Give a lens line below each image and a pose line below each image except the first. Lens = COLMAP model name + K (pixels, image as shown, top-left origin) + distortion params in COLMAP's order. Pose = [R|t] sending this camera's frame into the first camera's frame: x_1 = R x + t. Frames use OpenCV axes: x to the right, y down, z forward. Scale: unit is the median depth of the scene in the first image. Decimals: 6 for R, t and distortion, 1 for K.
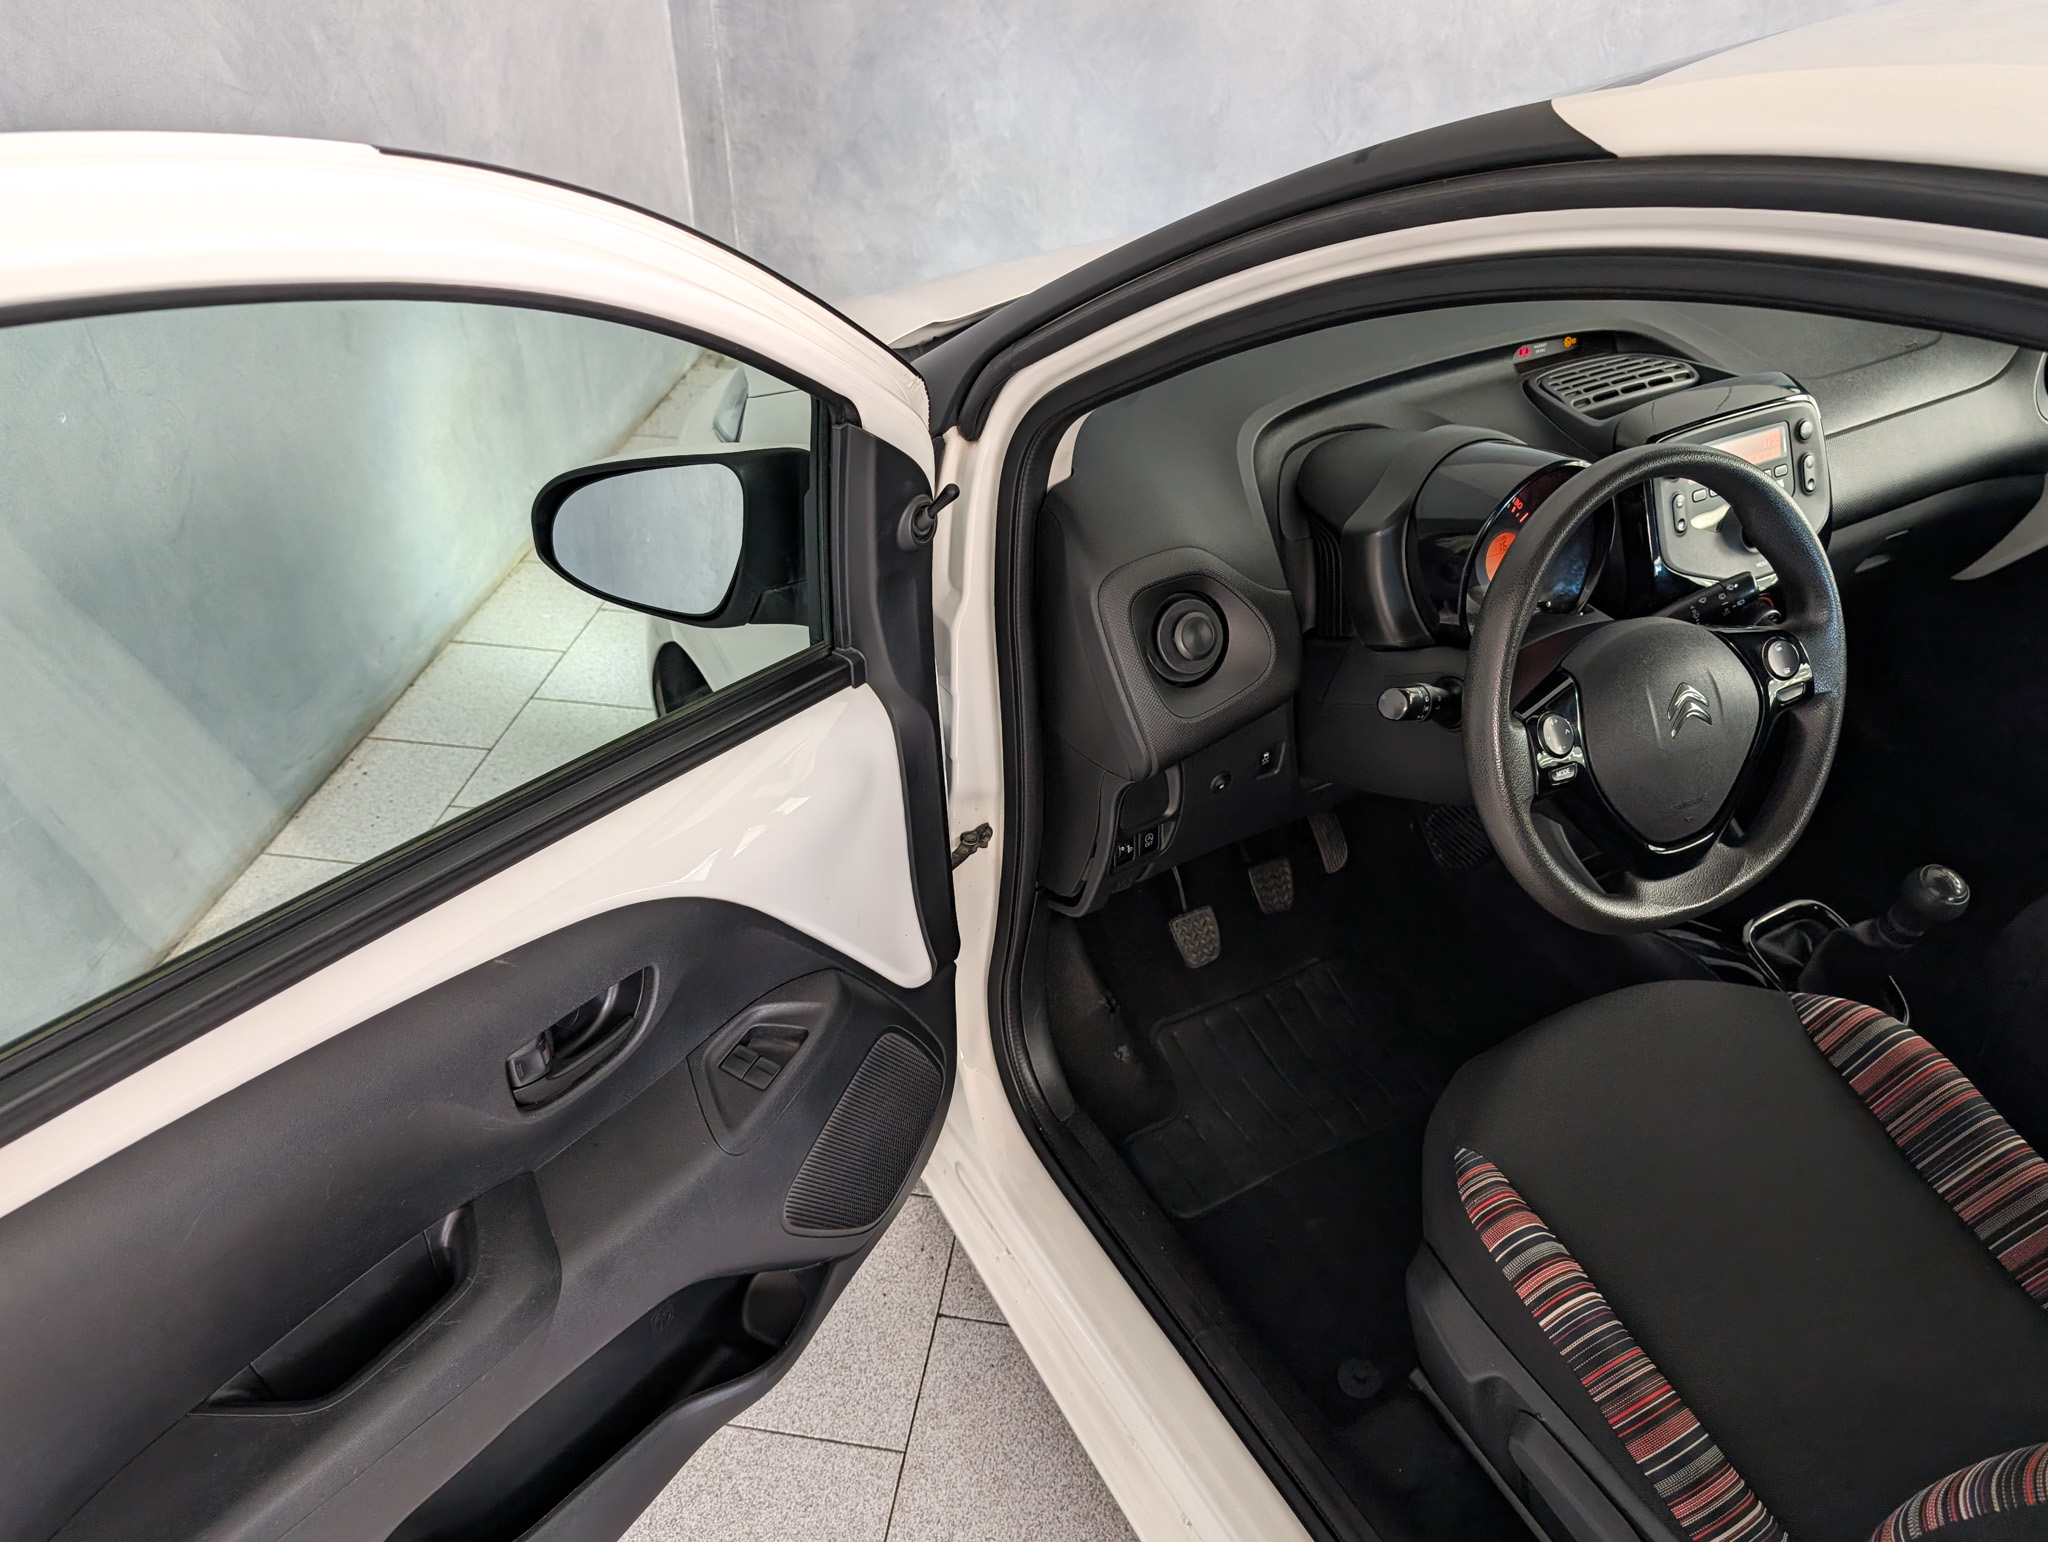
lens RADIAL K [[1461.3, 0, 1024.0], [0, 1461.3, 771.0], [0, 0, 1]] dist [0.003012, -0.007010]
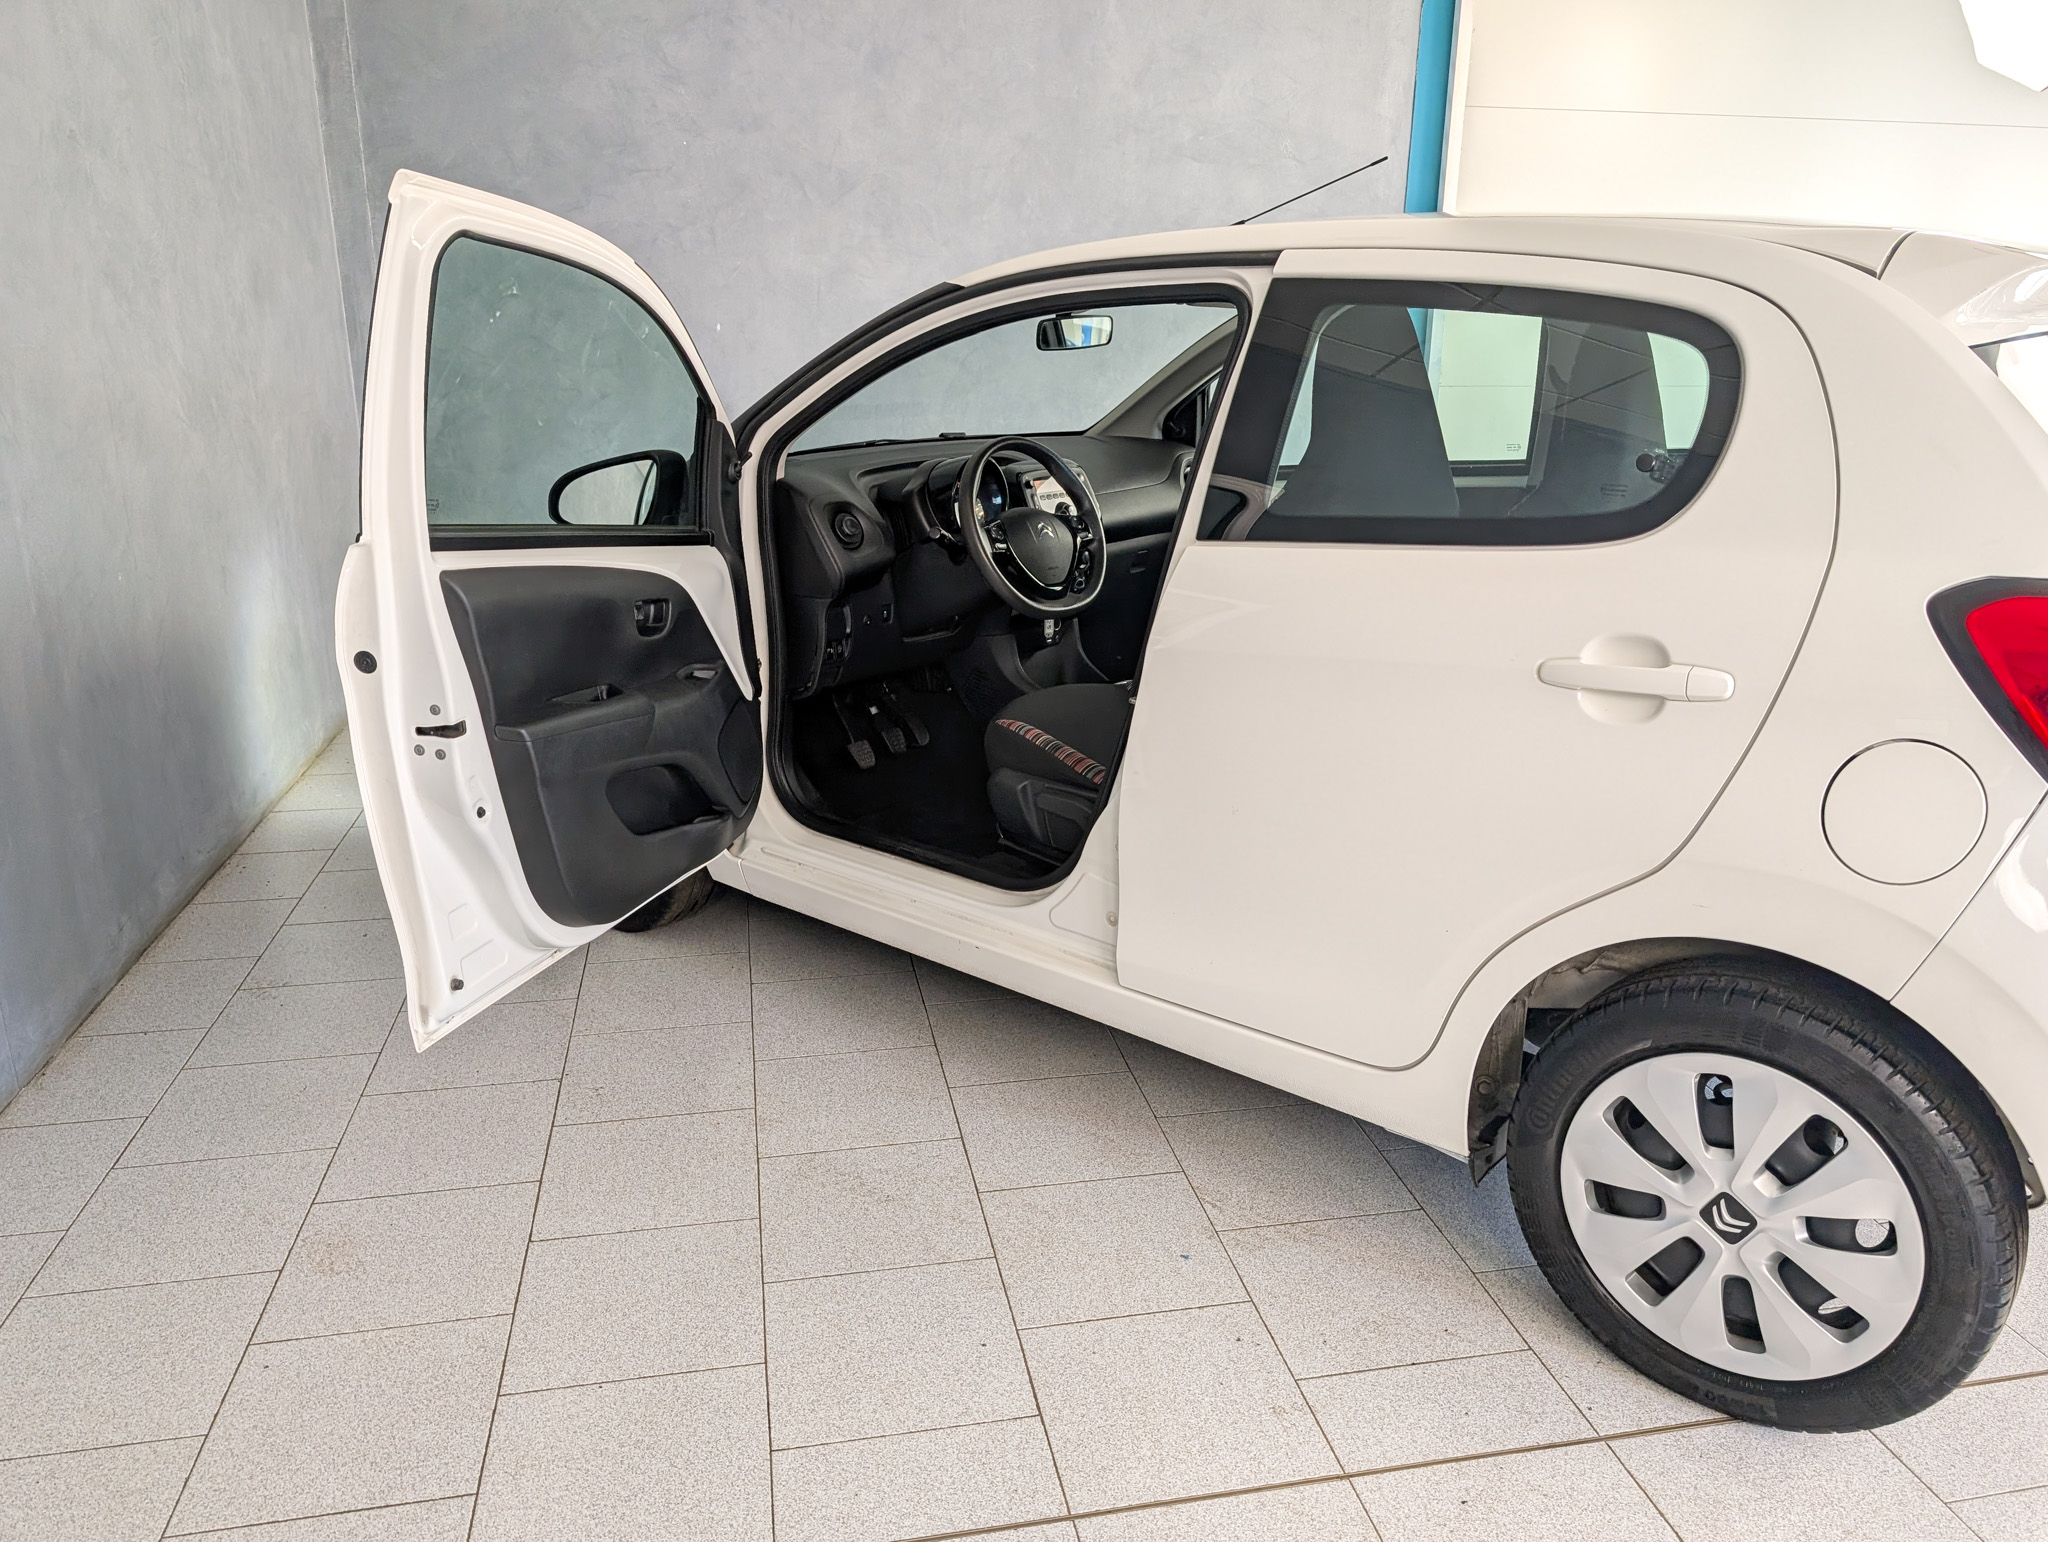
lens RADIAL K [[1351.6, 0, 1024.5], [0, 1351.6, 732.7], [0, 0, 1]] dist [0.005269, -0.004056]
pose [[0.935568, -0.099262, 0.338909, -0.346422], [0.204430, 0.934766, -0.290552, 0.802515], [-0.287960, 0.341115, 0.894829, -0.824694]]
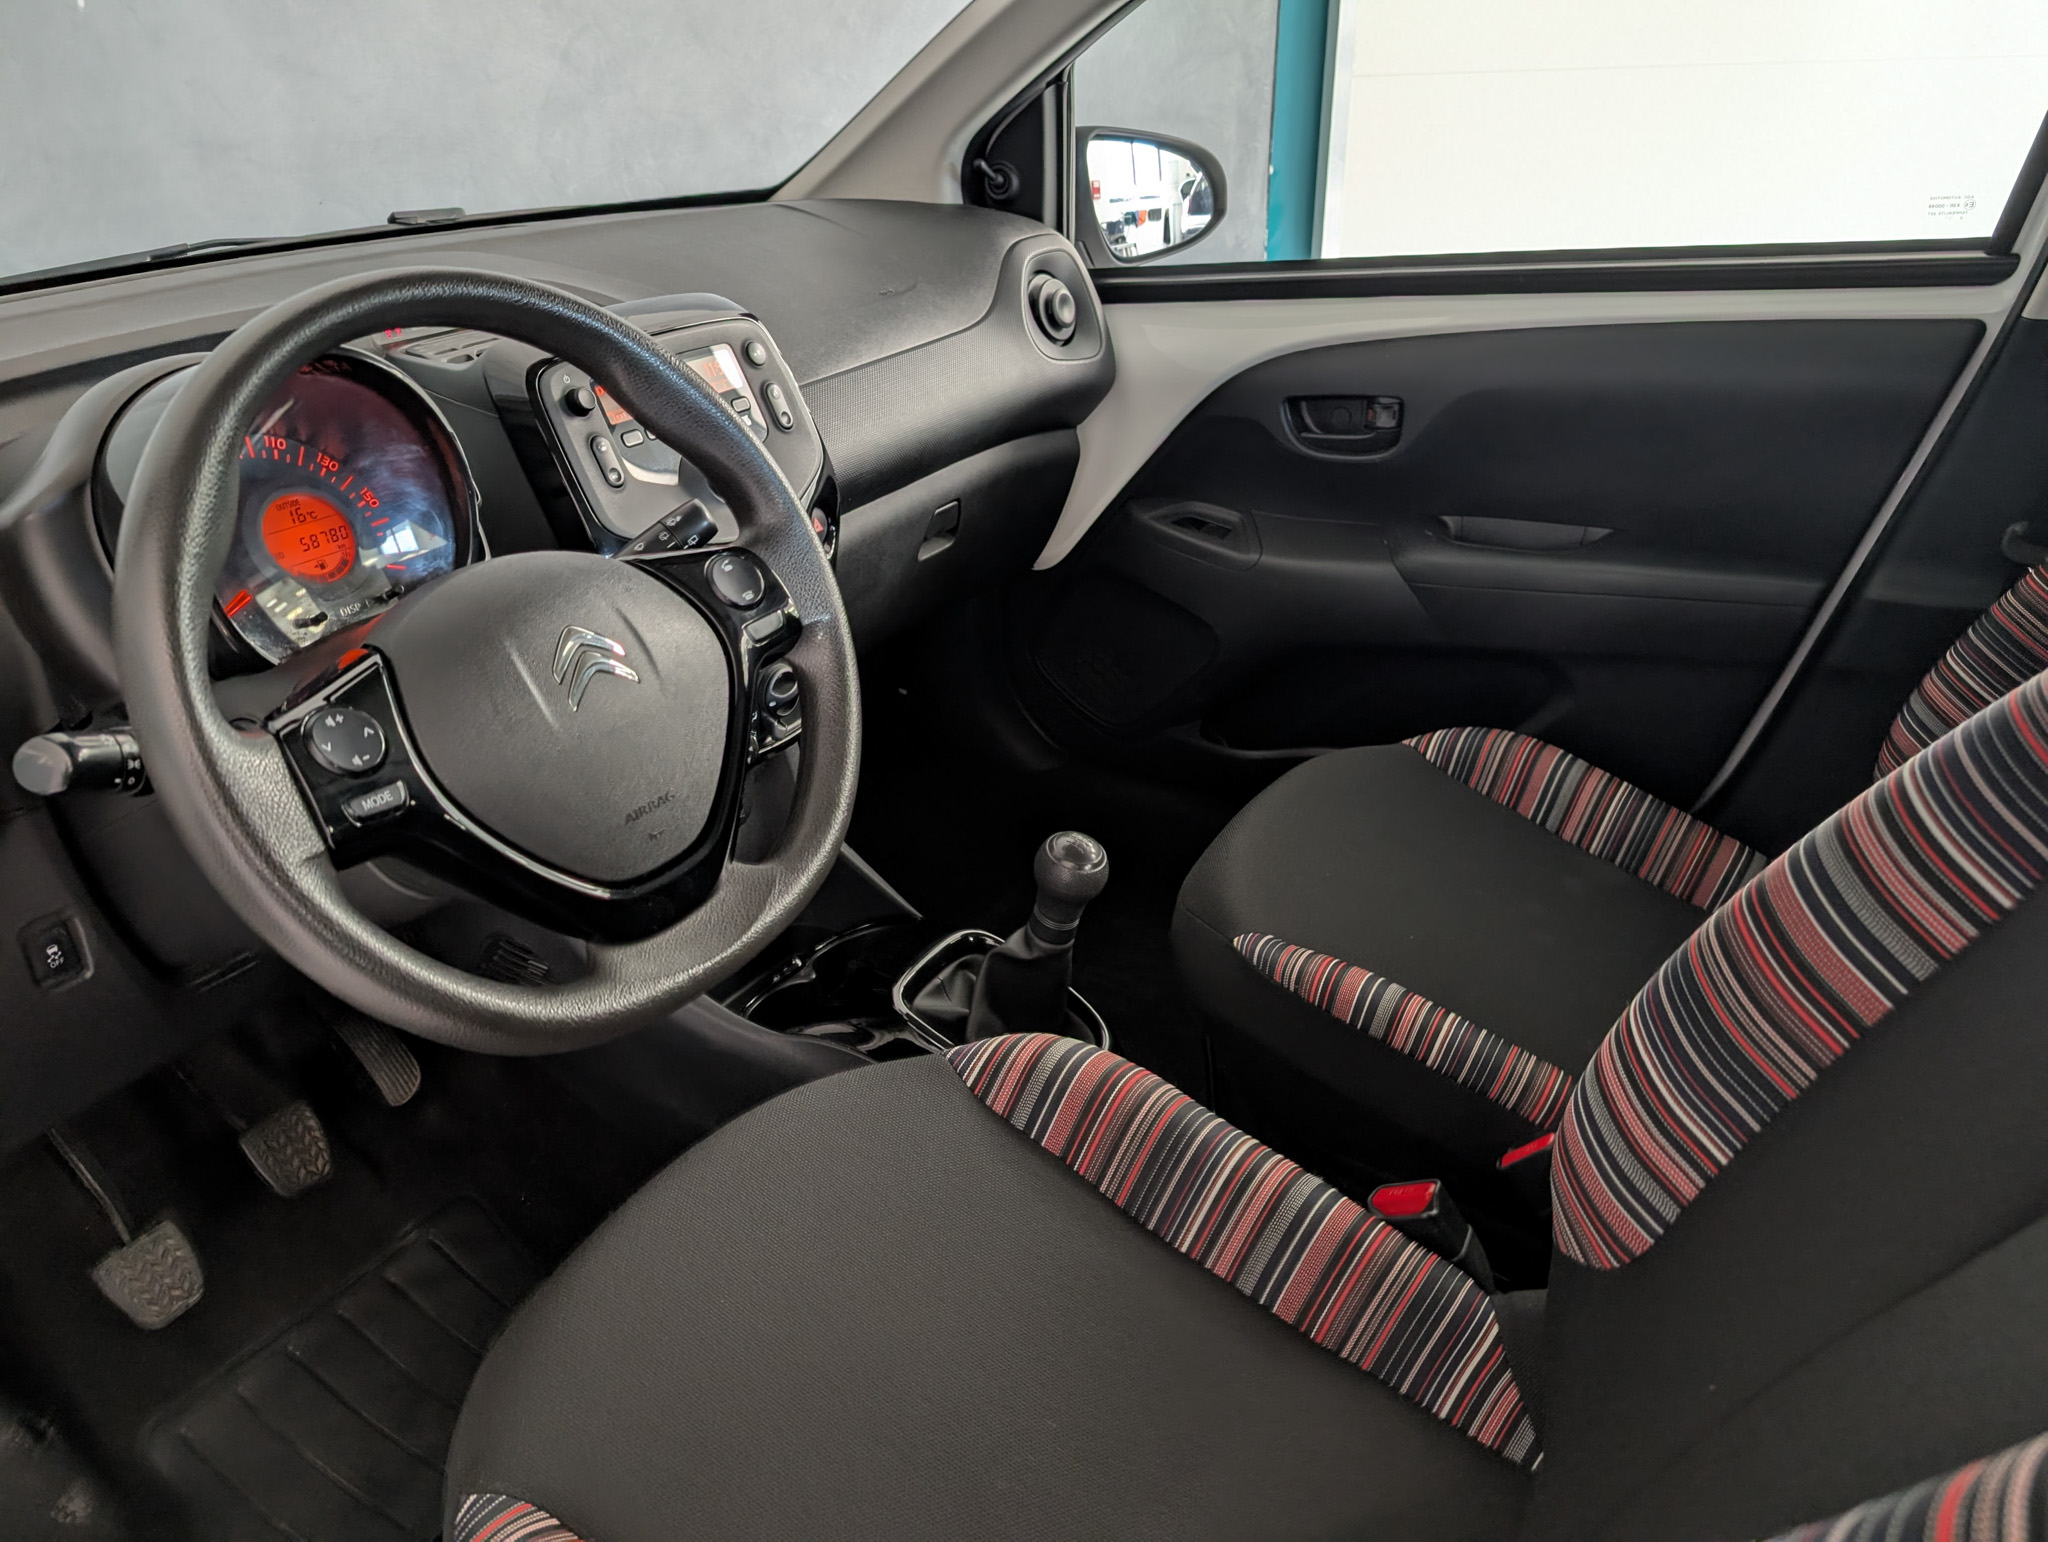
lens RADIAL K [[1428.2, 0, 983.8], [0, 1428.2, 762.7], [0, 0, 1]] dist [0.003596, -0.005724]
pose [[0.870826, -0.239745, 0.429167, 0.271582], [0.305649, 0.947812, -0.090720, 0.086256], [-0.385020, 0.210176, 0.898658, 0.324668]]
